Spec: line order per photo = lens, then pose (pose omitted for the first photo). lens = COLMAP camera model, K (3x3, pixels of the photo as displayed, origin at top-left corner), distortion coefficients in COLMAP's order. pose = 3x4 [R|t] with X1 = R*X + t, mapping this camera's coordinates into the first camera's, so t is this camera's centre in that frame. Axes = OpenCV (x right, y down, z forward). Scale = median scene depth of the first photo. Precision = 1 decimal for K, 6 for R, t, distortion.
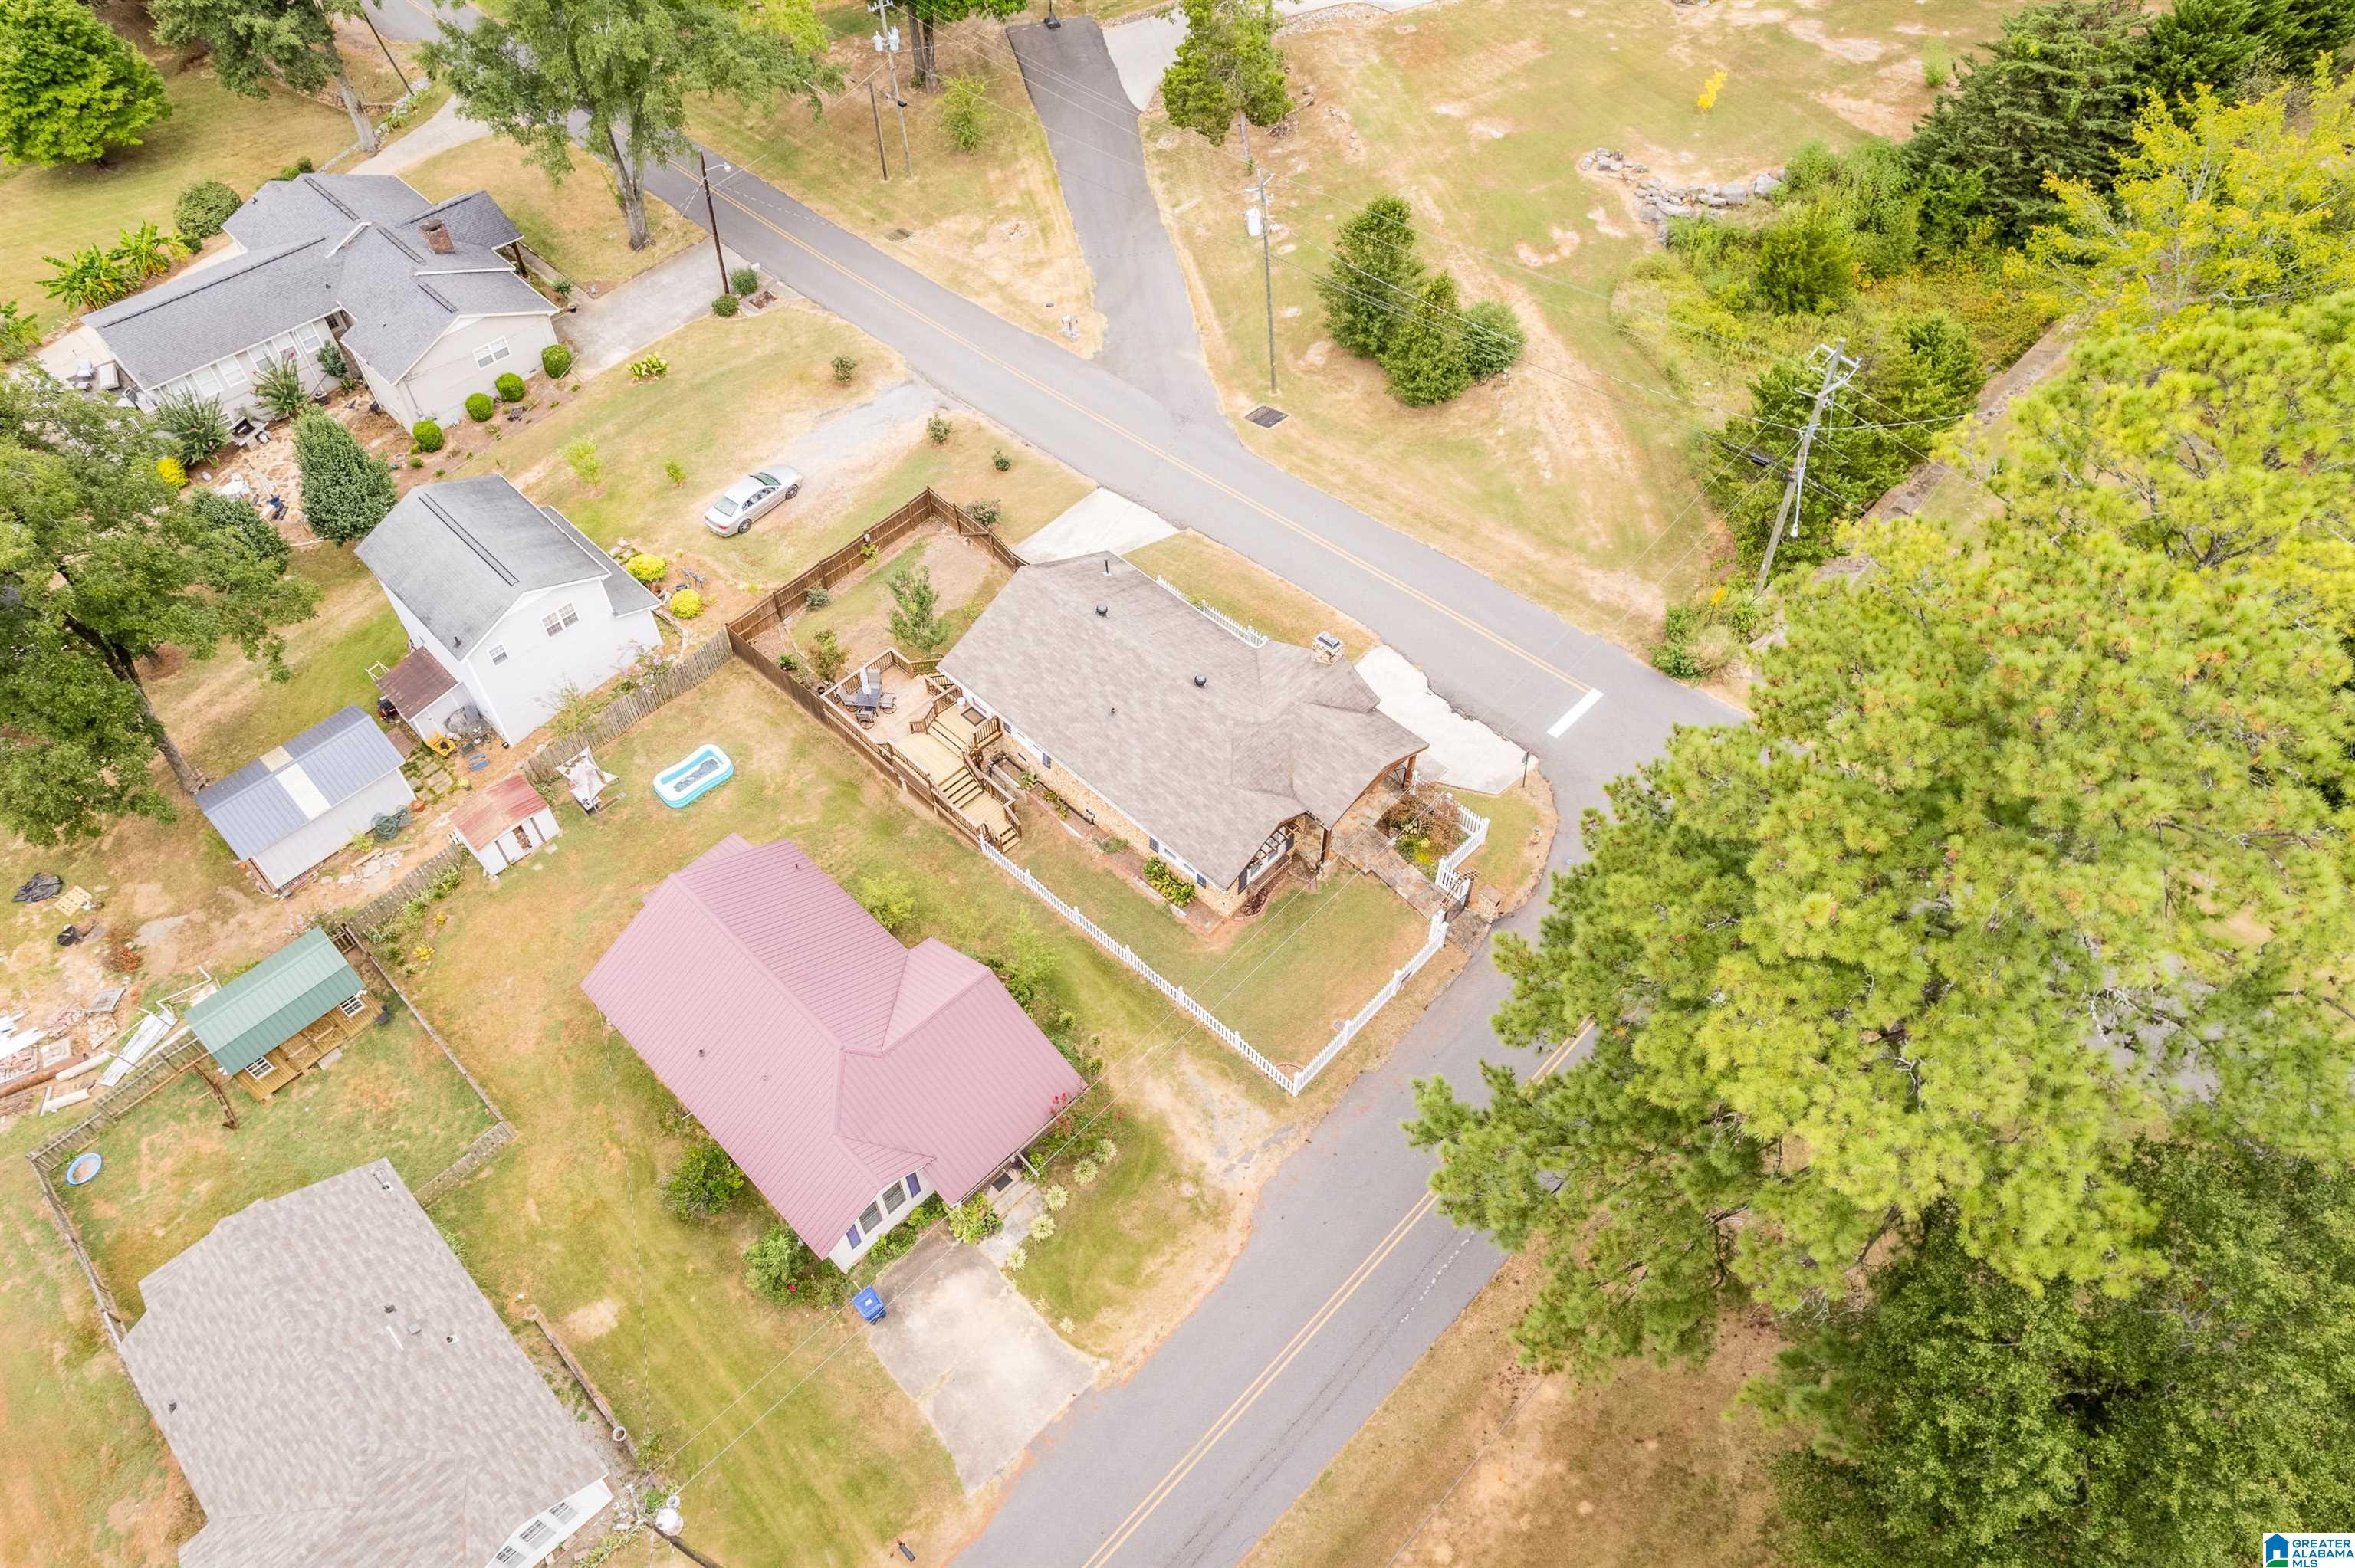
lens RADIAL K [[1508.7, 0, 1174.8], [0, 1508.7, 772.9], [0, 0, 1]] dist [-0.088206, 0.079875]
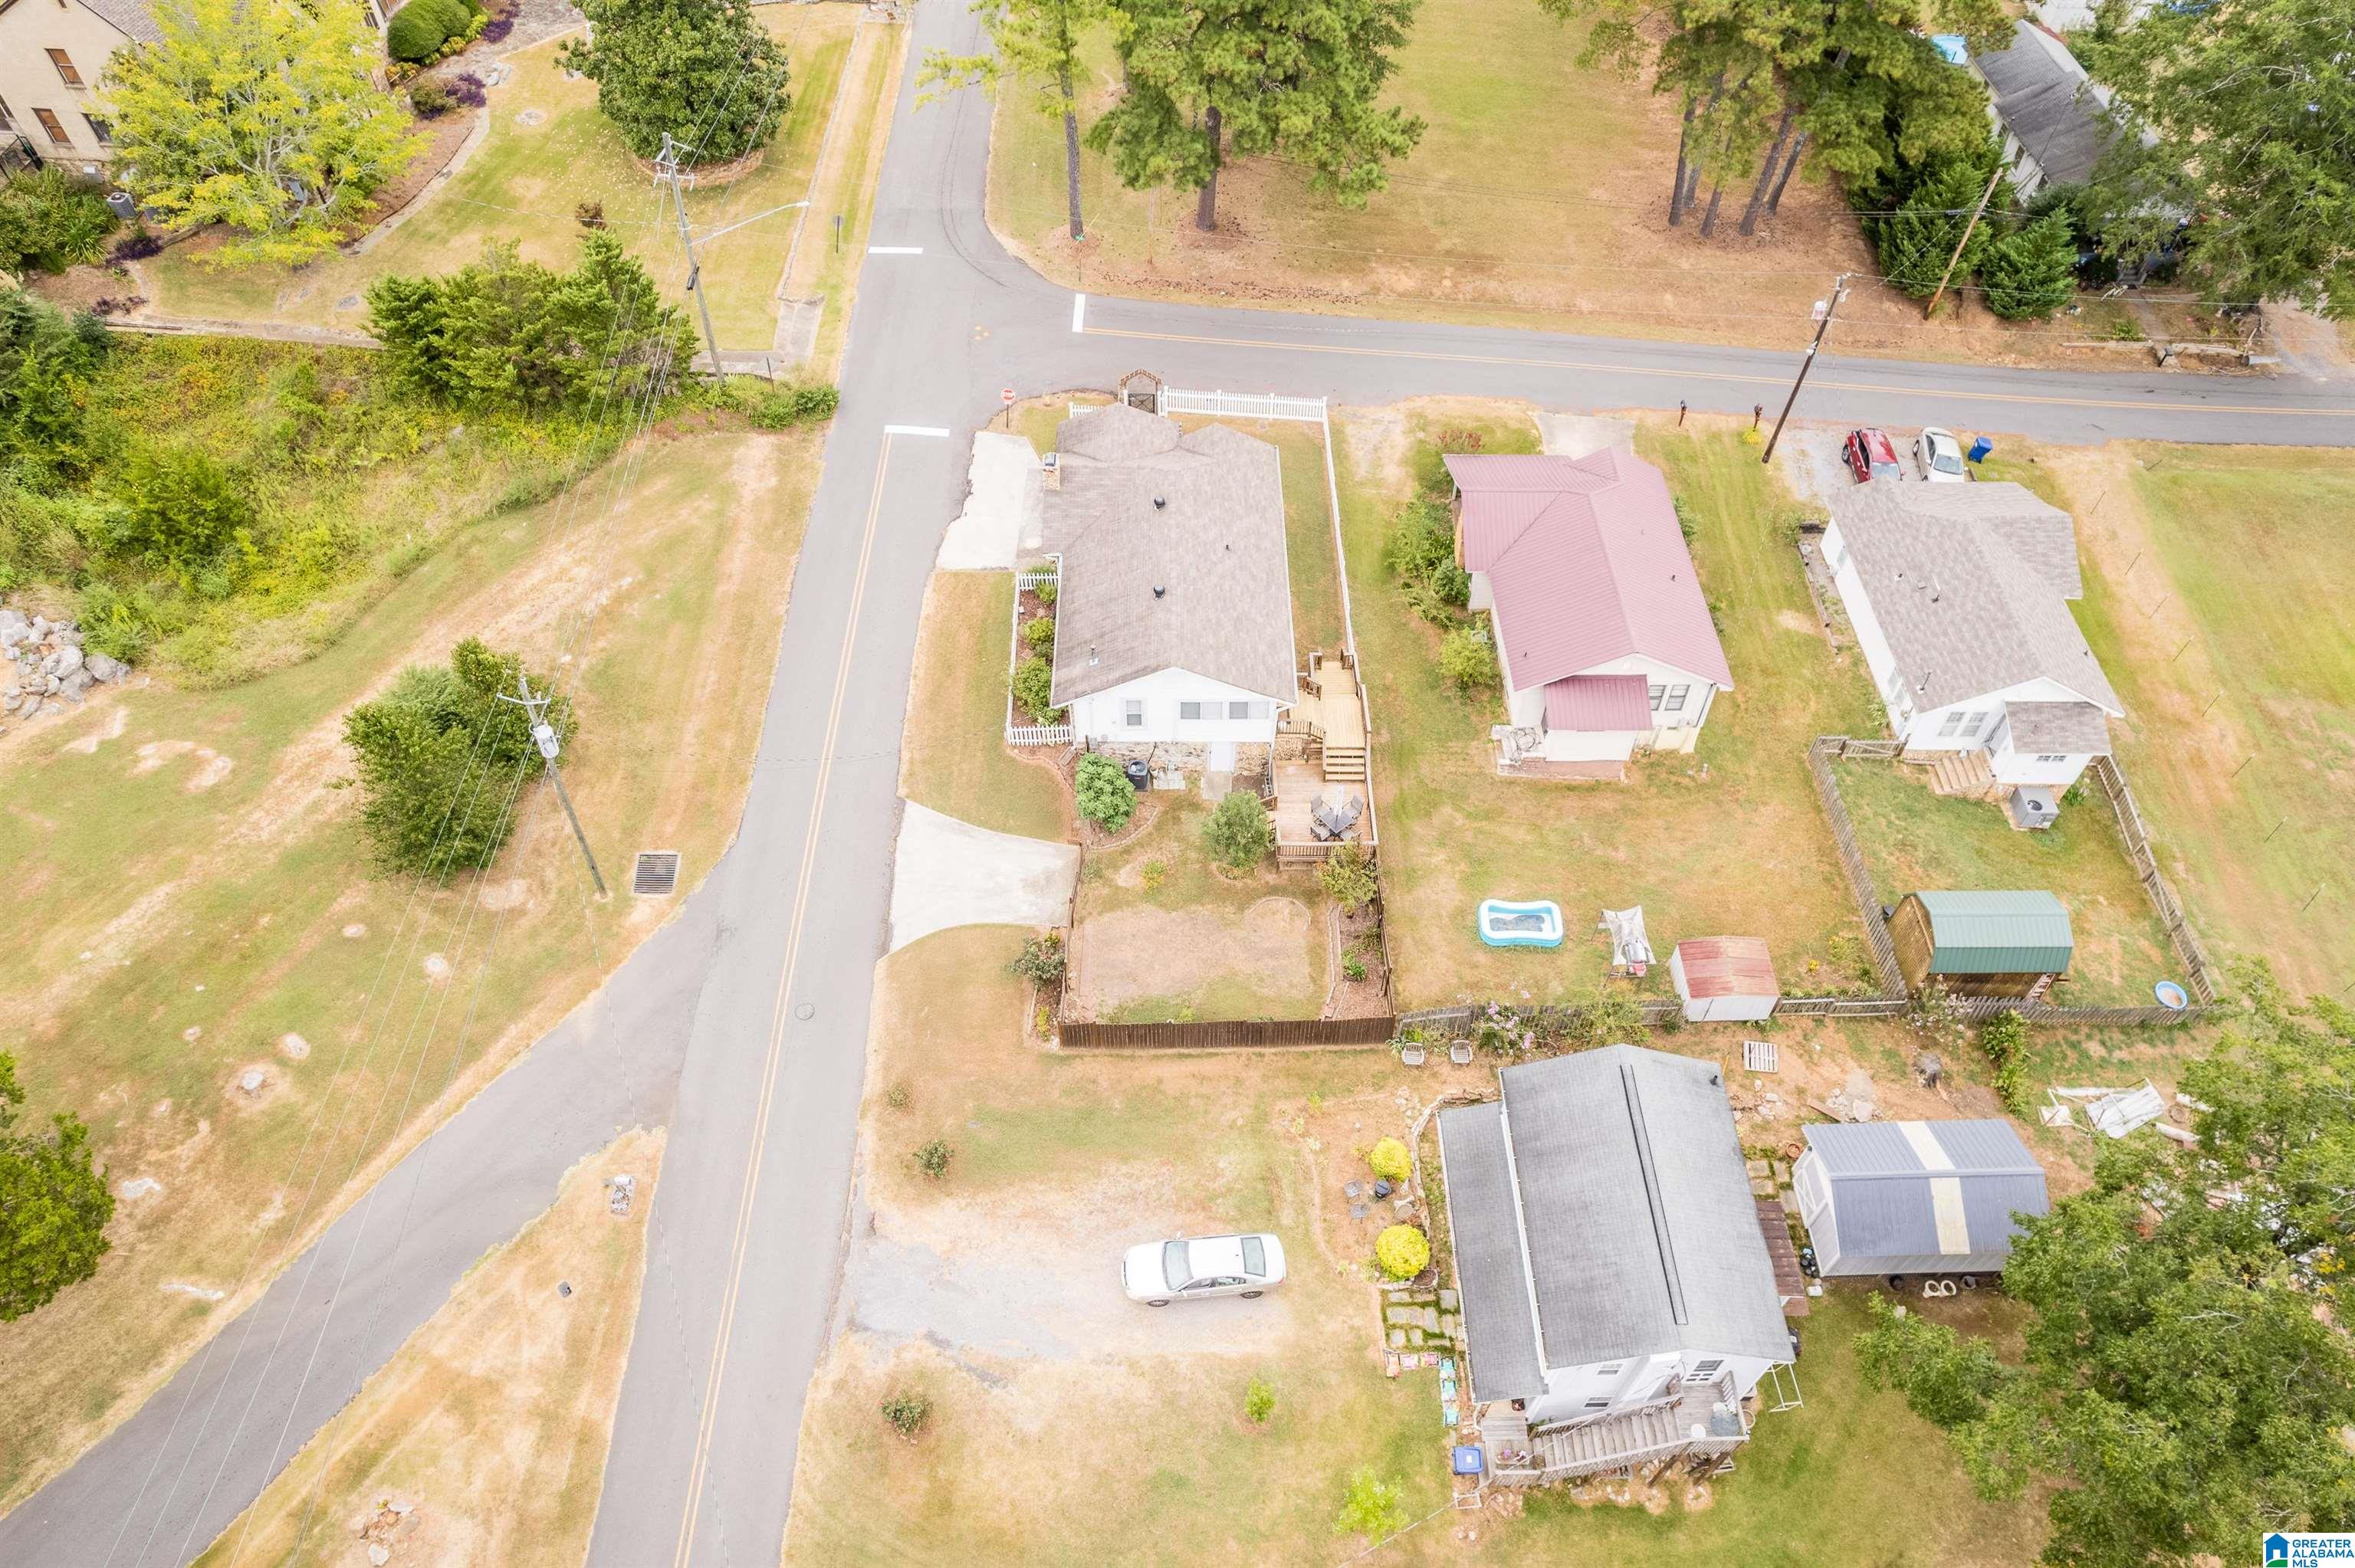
lens RADIAL K [[1508.7, 0, 1174.8], [0, 1508.7, 772.9], [0, 0, 1]] dist [-0.088206, 0.079875]
pose [[-0.705803, -0.539039, 0.459651, -0.467637], [0.554983, -0.017489, 0.831678, -0.753178], [-0.440268, 0.842099, 0.311501, 0.625329]]
